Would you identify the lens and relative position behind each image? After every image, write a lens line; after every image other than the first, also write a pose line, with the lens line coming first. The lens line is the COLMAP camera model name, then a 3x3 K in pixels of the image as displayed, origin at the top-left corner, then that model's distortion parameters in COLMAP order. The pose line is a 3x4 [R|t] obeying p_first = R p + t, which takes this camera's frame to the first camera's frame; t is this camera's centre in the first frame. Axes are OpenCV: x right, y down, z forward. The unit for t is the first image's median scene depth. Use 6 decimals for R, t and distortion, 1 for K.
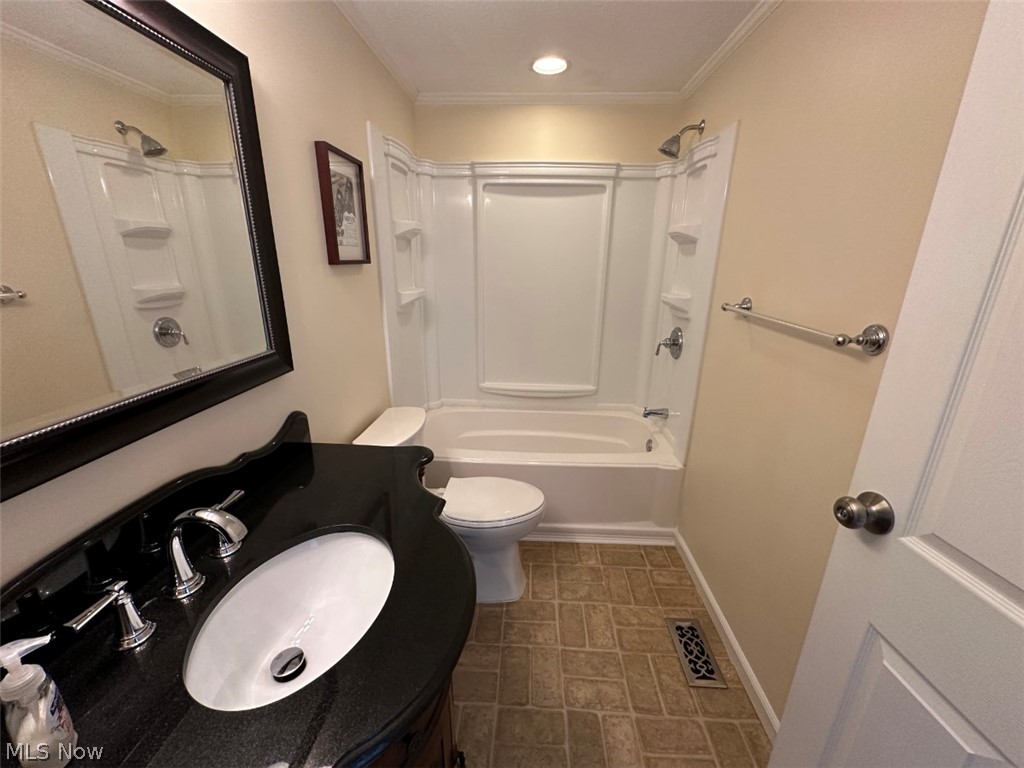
lens RADIAL K [[408.2, 0, 513.8], [0, 408.2, 389.8], [0, 0, 1]] dist [-0.001549, 0.000369]
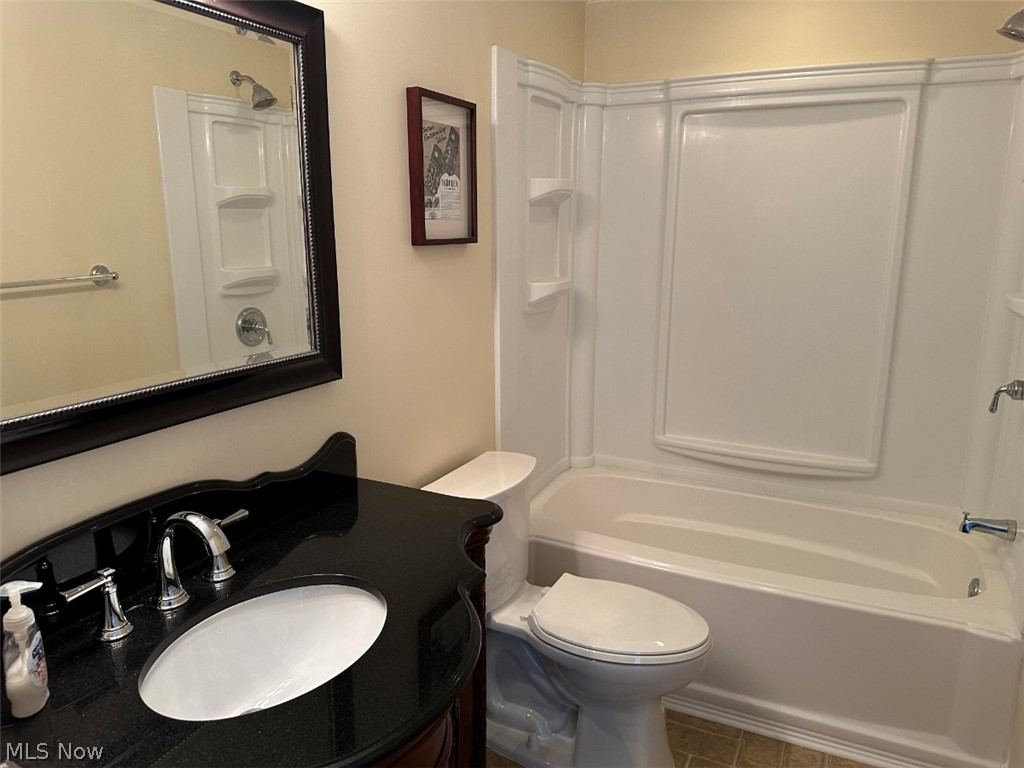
lens RADIAL K [[722.1, 0, 505.0], [0, 722.1, 391.4], [0, 0, 1]] dist [0.049842, -0.060055]
pose [[0.918344, 0.078227, -0.387974, 0.168686], [-0.110746, 0.991904, -0.062141, 0.016423], [0.379972, 0.100033, 0.919573, -0.089305]]
